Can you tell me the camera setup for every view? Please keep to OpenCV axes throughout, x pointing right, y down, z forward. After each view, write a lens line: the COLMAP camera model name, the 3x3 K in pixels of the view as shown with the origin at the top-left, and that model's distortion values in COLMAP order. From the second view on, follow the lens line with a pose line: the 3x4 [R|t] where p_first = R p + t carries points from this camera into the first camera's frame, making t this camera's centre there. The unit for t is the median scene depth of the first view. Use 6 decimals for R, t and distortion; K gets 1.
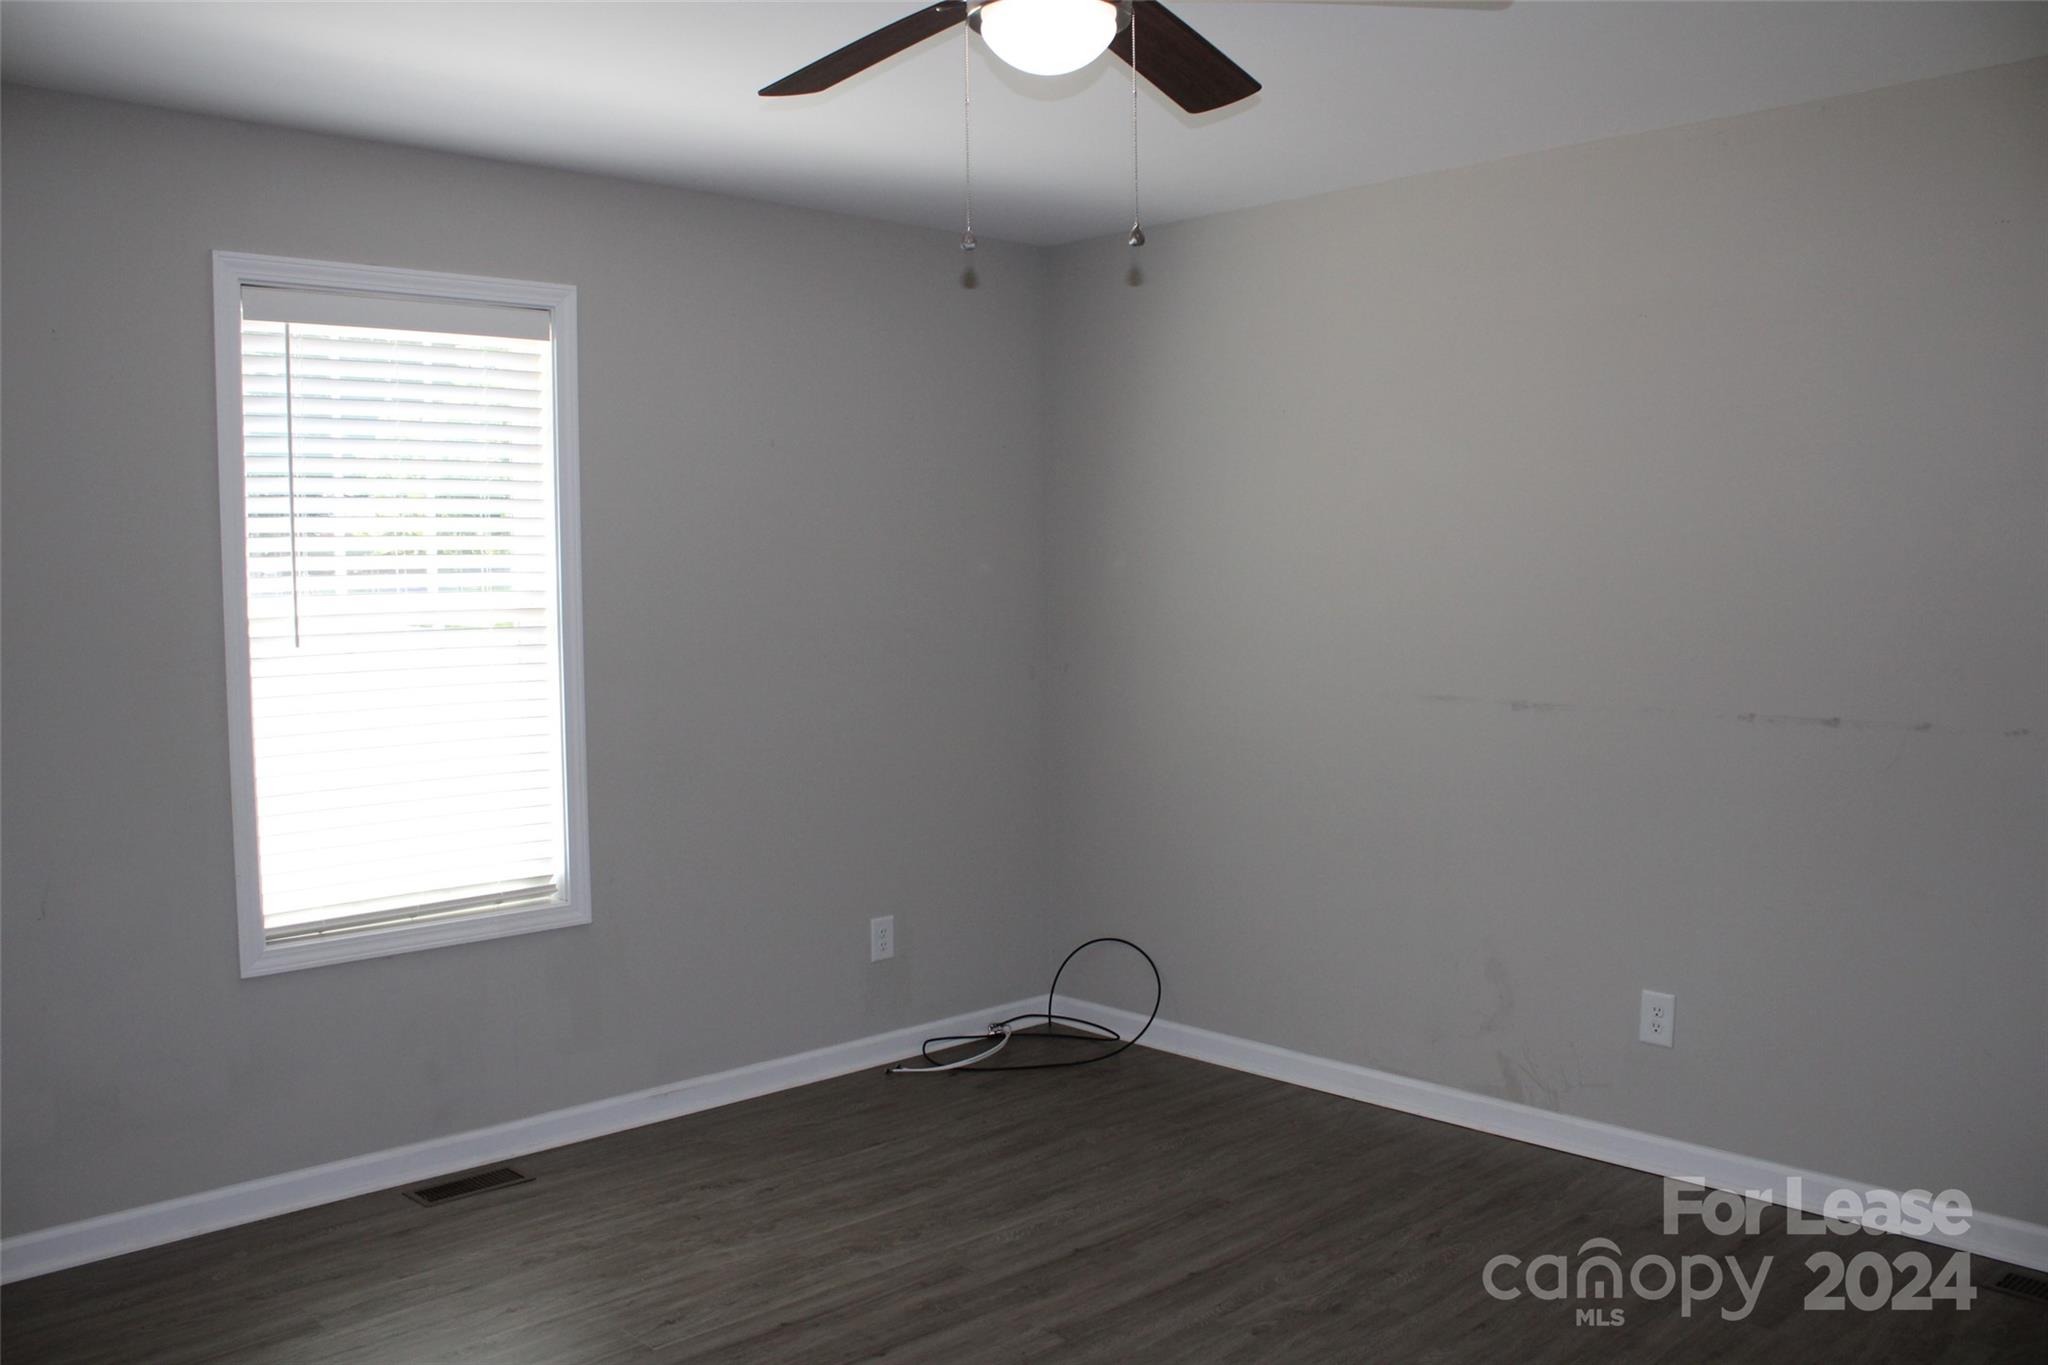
lens RADIAL K [[1715.9, 0, 1024.9], [0, 1715.9, 691.1], [0, 0, 1]] dist [-0.153388, 0.128357]
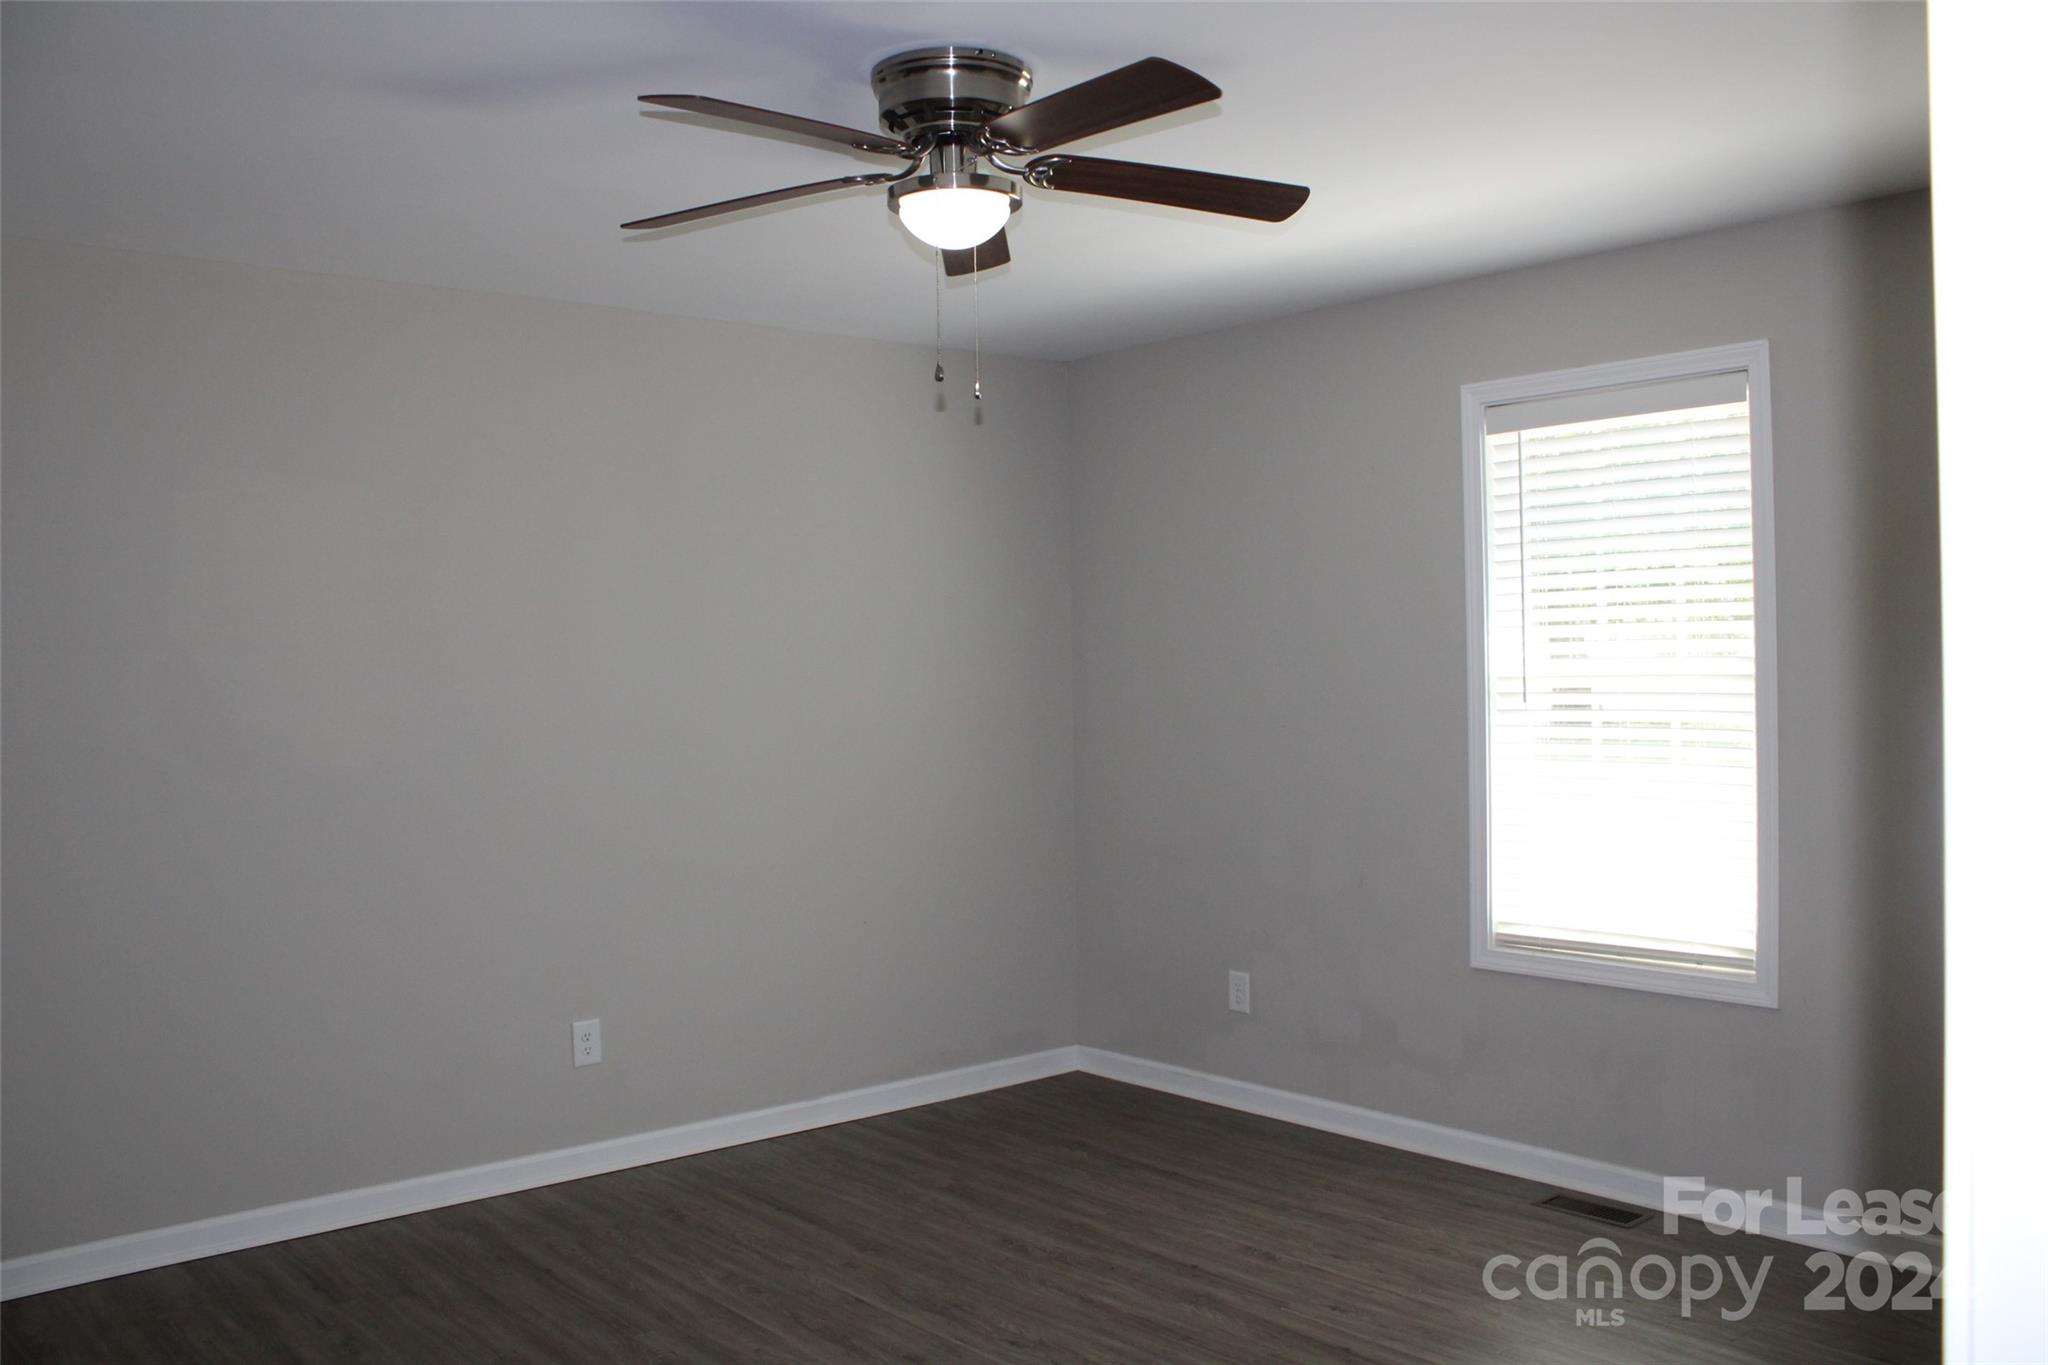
lens RADIAL K [[1715.9, 0, 1024.9], [0, 1715.9, 691.1], [0, 0, 1]] dist [-0.153388, 0.128357]
pose [[-0.049694, 0.030603, -0.998296, 0.775789], [-0.050932, 0.998152, 0.033134, -0.055633], [0.997465, 0.052492, -0.048043, 0.698126]]
